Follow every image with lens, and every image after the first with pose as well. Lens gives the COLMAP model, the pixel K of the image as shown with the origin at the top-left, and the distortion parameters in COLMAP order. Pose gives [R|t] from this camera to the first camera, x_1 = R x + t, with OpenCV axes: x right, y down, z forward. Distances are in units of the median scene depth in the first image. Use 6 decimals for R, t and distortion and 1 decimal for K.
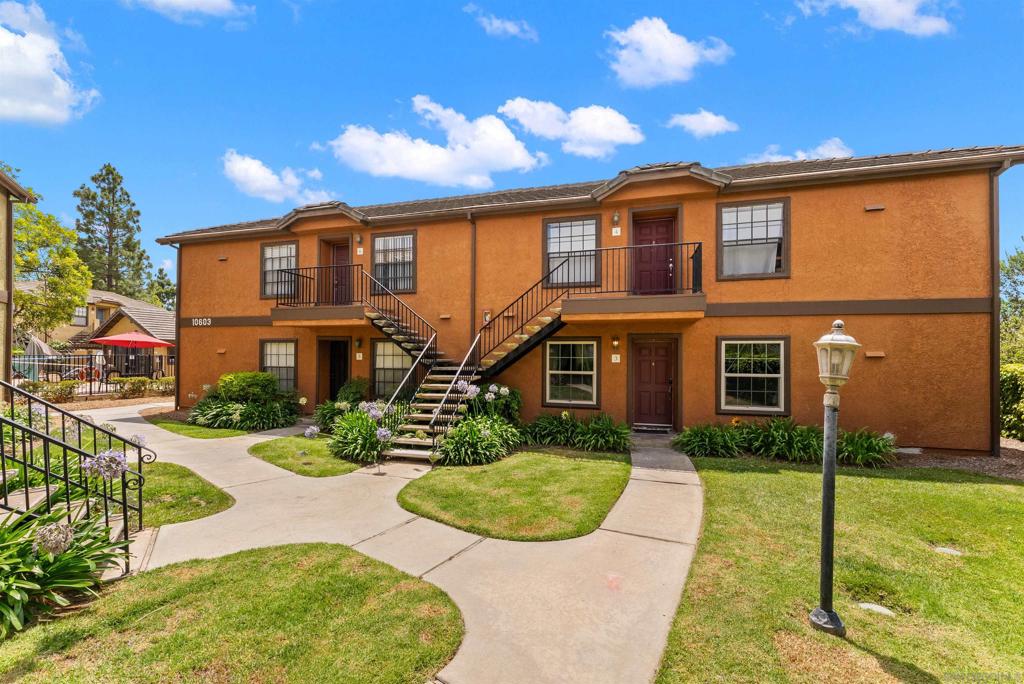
lens RADIAL K [[417.9, 0, 510.4], [0, 417.9, 352.3], [0, 0, 1]] dist [-0.003747, 0.000616]
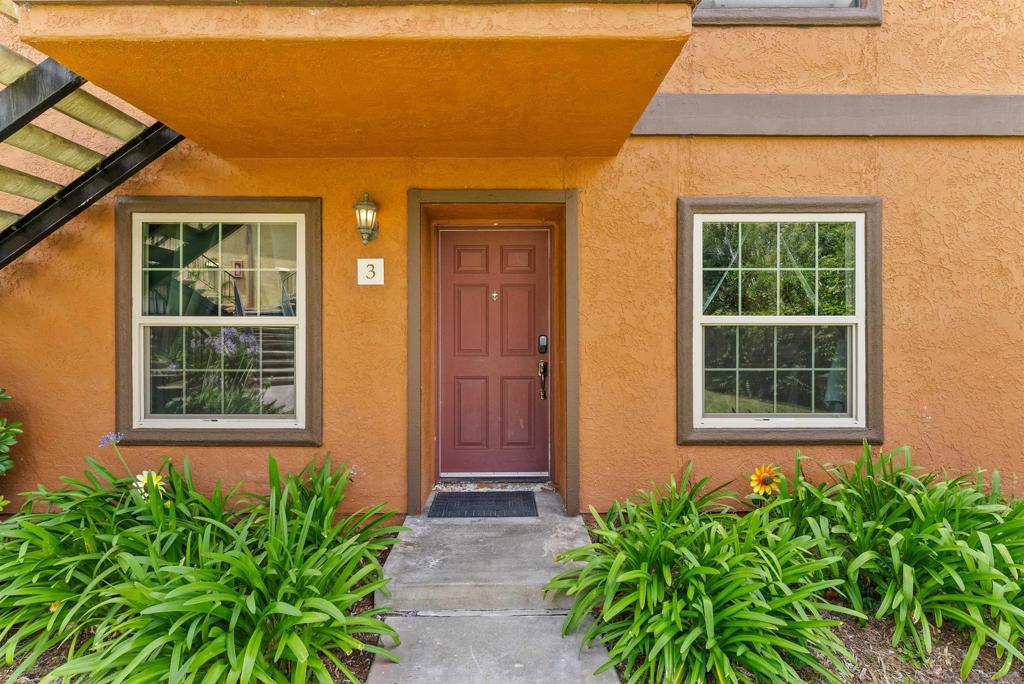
lens RADIAL K [[431.3, 0, 511.7], [0, 431.3, 334.0], [0, 0, 1]] dist [-0.001244, -0.000473]
pose [[0.956185, -0.006815, 0.292683, 0.276751], [0.003474, 0.999923, 0.011933, 0.059937], [-0.292741, -0.010394, 0.956135, 0.725161]]
